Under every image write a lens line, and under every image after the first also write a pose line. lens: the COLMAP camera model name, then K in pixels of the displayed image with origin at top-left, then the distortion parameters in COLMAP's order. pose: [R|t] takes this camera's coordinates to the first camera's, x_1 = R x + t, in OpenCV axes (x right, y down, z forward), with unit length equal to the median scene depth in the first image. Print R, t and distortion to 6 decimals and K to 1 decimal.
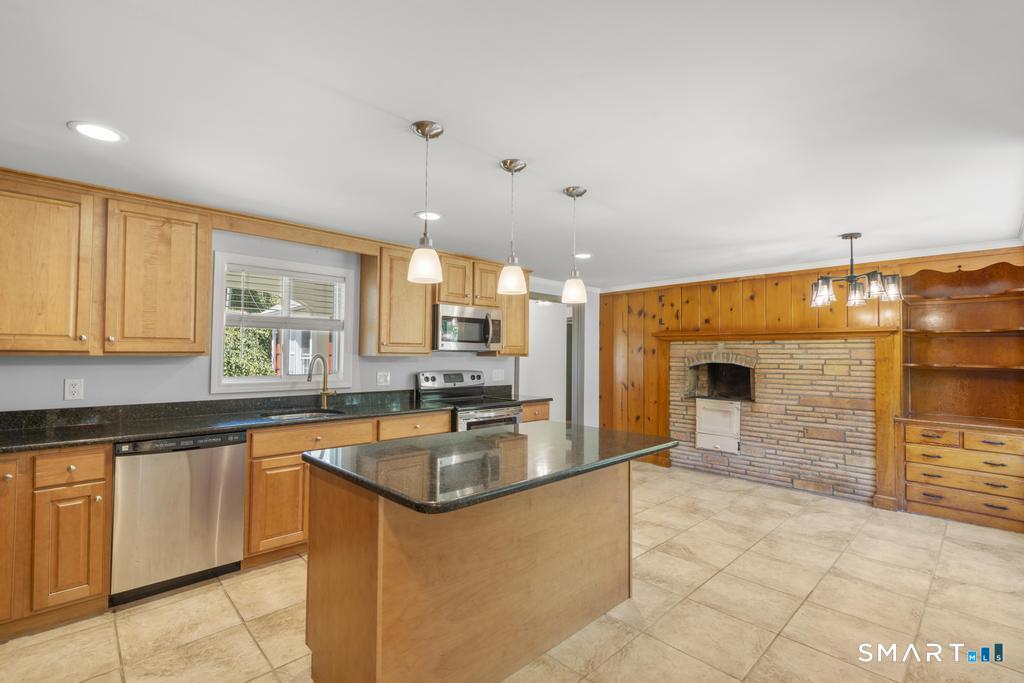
lens RADIAL K [[459.3, 0, 510.8], [0, 459.3, 343.4], [0, 0, 1]] dist [-0.007913, 0.004439]
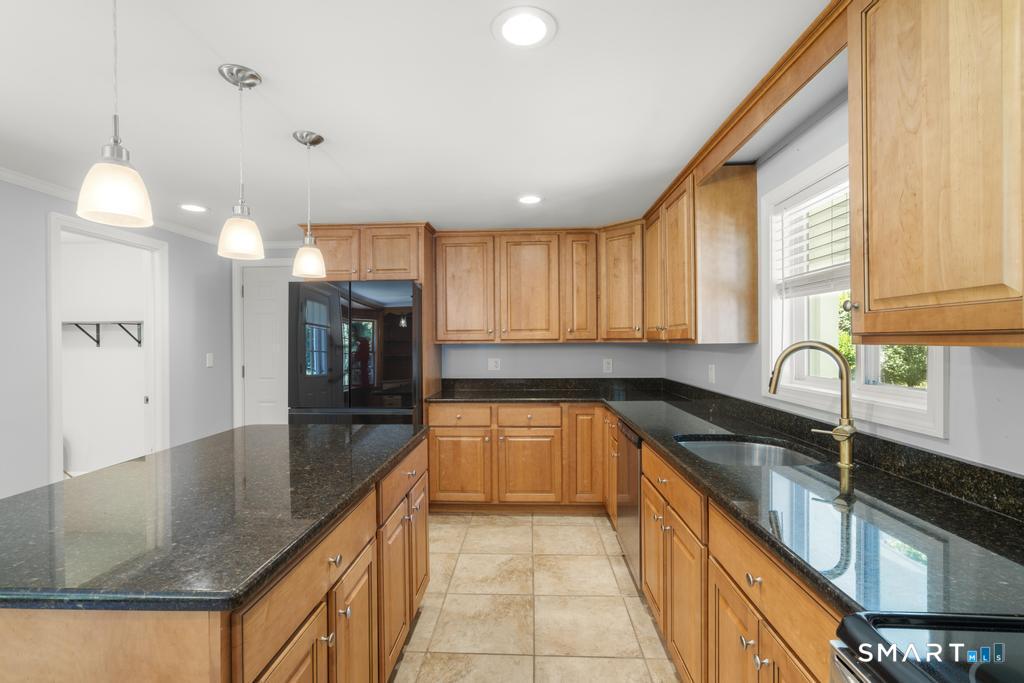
lens RADIAL K [[459.3, 0, 510.8], [0, 459.3, 343.4], [0, 0, 1]] dist [-0.007913, 0.004439]
pose [[-0.724030, 0.000553, -0.689768, 0.092608], [0.017281, 0.999700, -0.017338, 0.023140], [0.689552, -0.024473, -0.723823, 0.870070]]
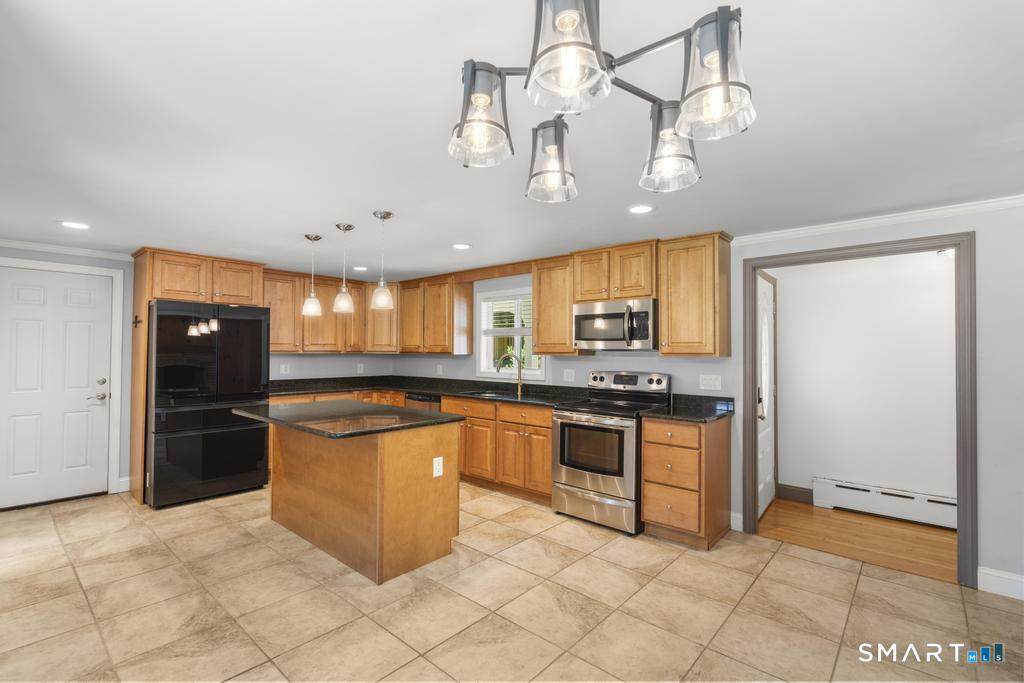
lens RADIAL K [[459.3, 0, 510.8], [0, 459.3, 343.4], [0, 0, 1]] dist [-0.007913, 0.004439]
pose [[0.087503, -0.025788, -0.995830, 0.747568], [0.018340, 0.999537, -0.024273, 0.020564], [0.995995, -0.016140, 0.087936, 0.680721]]
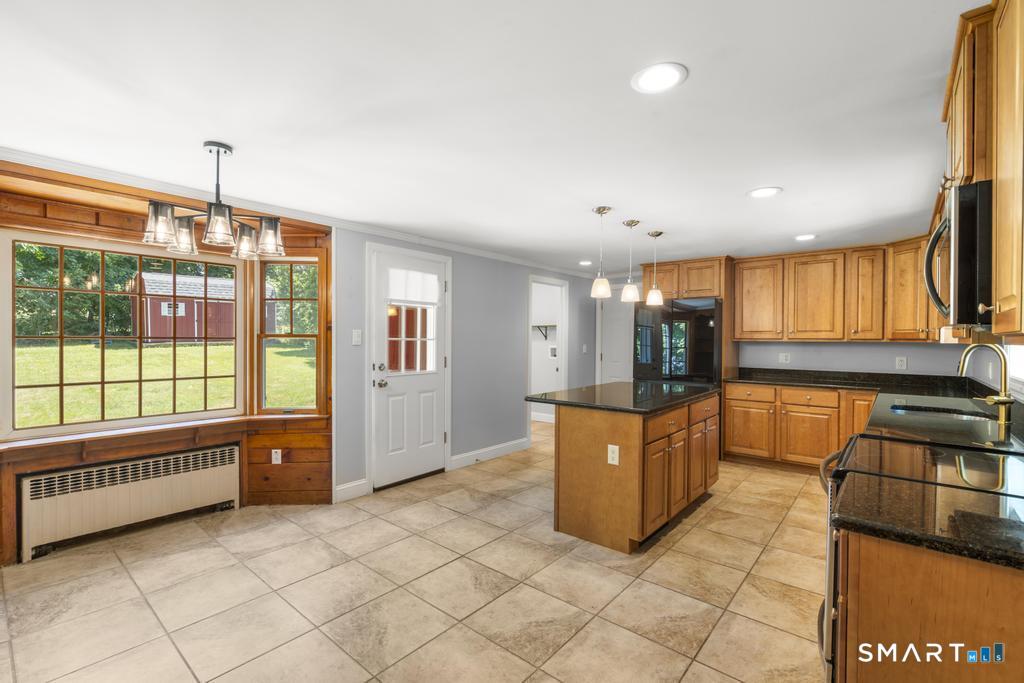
lens RADIAL K [[459.3, 0, 510.8], [0, 459.3, 343.4], [0, 0, 1]] dist [-0.007913, 0.004439]
pose [[-0.994076, -0.012953, -0.107909, 0.292497], [-0.011561, 0.999842, -0.013513, 0.034884], [0.108067, -0.012185, -0.994069, 1.251266]]
